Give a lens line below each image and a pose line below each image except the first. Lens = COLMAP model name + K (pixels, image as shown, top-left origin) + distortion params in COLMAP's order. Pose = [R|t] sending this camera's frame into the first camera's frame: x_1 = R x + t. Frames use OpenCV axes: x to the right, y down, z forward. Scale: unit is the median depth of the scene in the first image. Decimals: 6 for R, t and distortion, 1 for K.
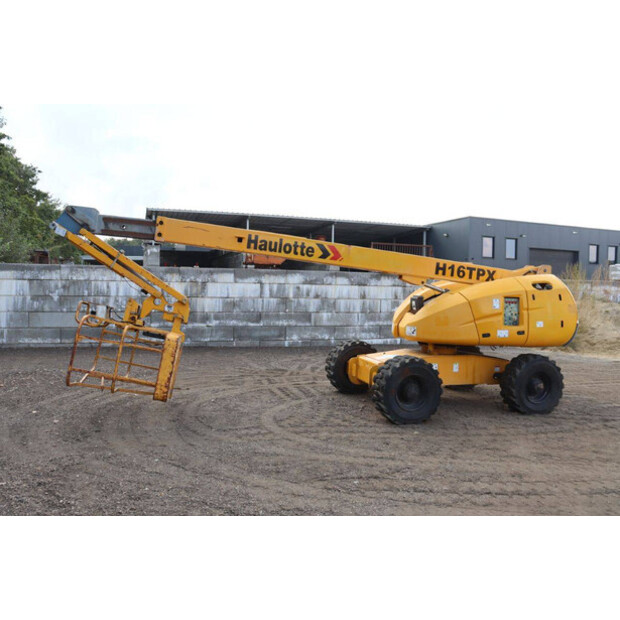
lens RADIAL K [[506.9, 0, 308.1], [0, 506.9, 306.9], [0, 0, 1]] dist [-0.149865, 0.090080]
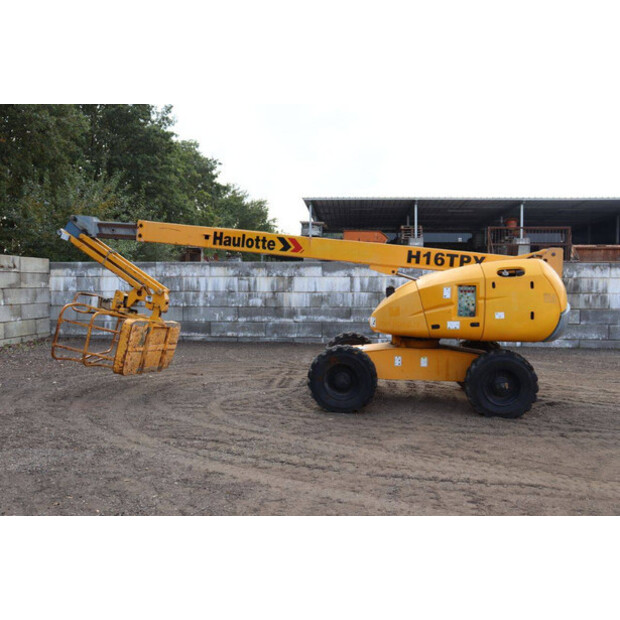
lens RADIAL K [[606.7, 0, 308.7], [0, 606.7, 300.6], [0, 0, 1]] dist [-0.091633, 0.000000]
pose [[0.919406, -0.002956, -0.393299, 0.569156], [-0.001409, 0.999941, -0.010811, 0.020287], [0.393307, 0.010494, 0.919347, -0.129992]]
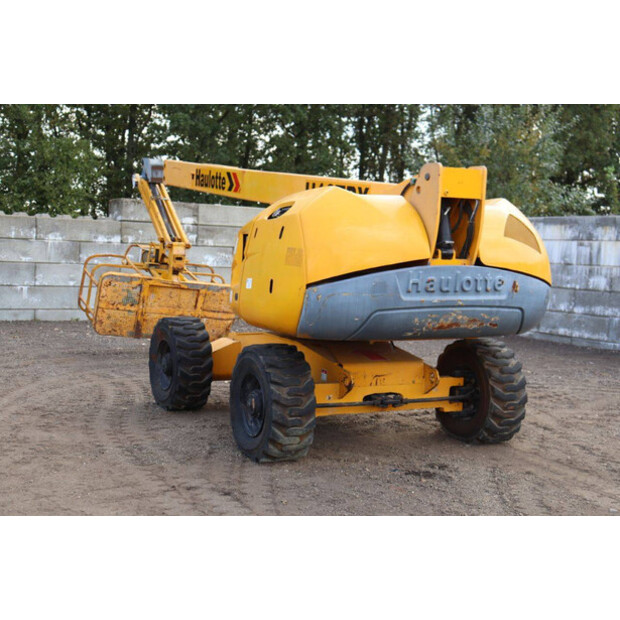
lens RADIAL K [[898.3, 0, 306.1], [0, 898.3, 307.1], [0, 0, 1]] dist [0.090743, 0.000000]
pose [[0.197787, 0.054313, -0.978739, 1.404874], [-0.067592, 0.996843, 0.041658, 0.015681], [0.977912, 0.057916, 0.200834, 0.850161]]
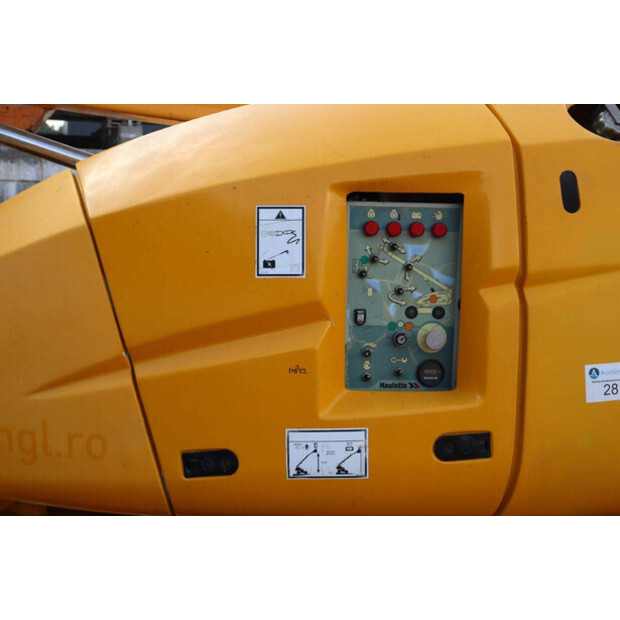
lens RADIAL K [[775.9, 0, 309.5], [0, 775.9, 308.3], [0, 0, 1]] dist [0.017527, 0.000000]
pose [[0.999987, -0.005022, -0.000841, 0.376770], [0.005078, 0.995892, 0.090402, -0.006849], [0.000383, -0.090405, 0.995905, 0.762804]]
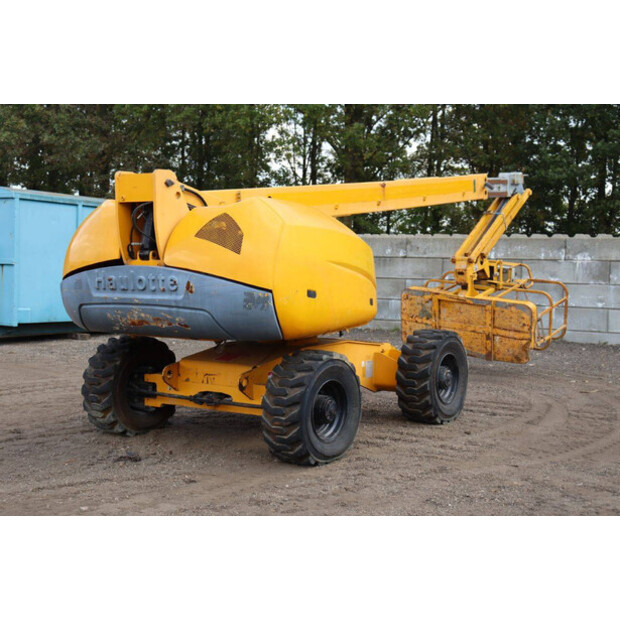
lens RADIAL K [[927.4, 0, 309.1], [0, 927.4, 309.1], [0, 0, 1]] dist [0.129619, 0.000000]
pose [[-0.768542, 0.008484, -0.639743, 1.042332], [-0.052521, 0.995701, 0.076299, -0.037175], [0.637640, 0.092239, -0.764793, 2.045350]]
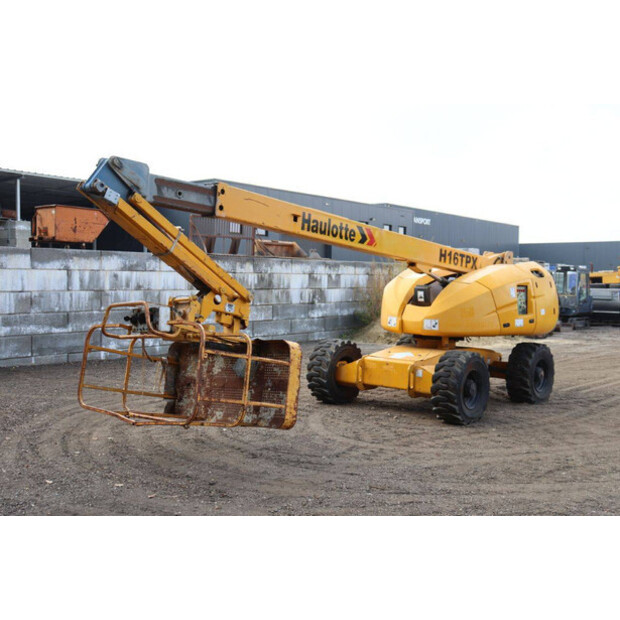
lens RADIAL K [[700.8, 0, 305.4], [0, 700.8, 309.4], [0, 0, 1]] dist [-0.008357, 0.000000]
pose [[0.841534, -0.034123, 0.539126, -0.688118], [0.025117, 0.999395, 0.024049, -0.016120], [-0.539620, -0.006697, 0.841882, 0.062036]]
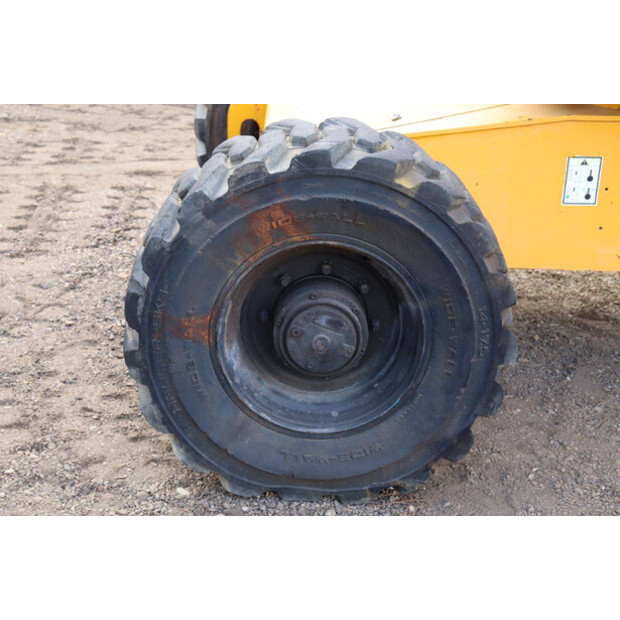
lens RADIAL K [[1138.4, 0, 309.9], [0, 1138.4, 309.5], [0, 0, 1]] dist [0.279238, 0.000000]
pose [[0.964047, 0.098654, -0.246740, 0.276417], [-0.012044, 0.943799, 0.330300, 0.024502], [0.265459, -0.315453, 0.911055, 0.577684]]
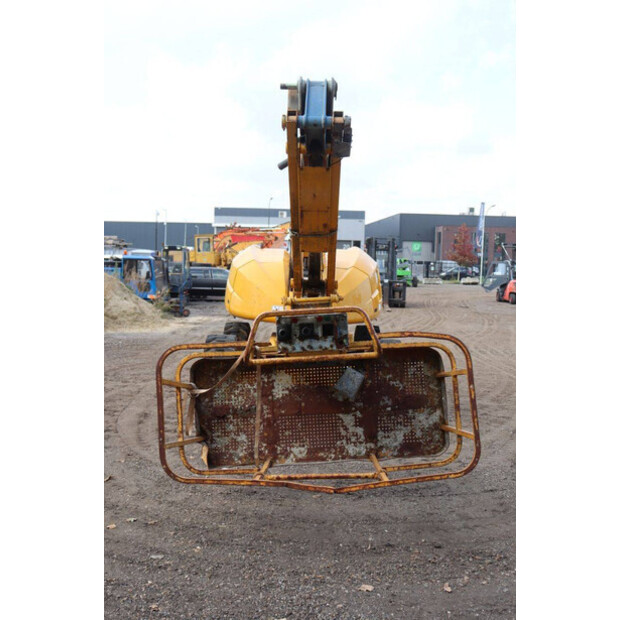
lens RADIAL K [[633.6, 0, 308.4], [0, 633.6, 307.4], [0, 0, 1]] dist [-0.055927, 0.000000]
pose [[0.262431, -0.081647, 0.961490, -0.885470], [0.018564, 0.996657, 0.079566, -0.050532], [-0.964772, -0.003031, 0.263070, 0.772857]]
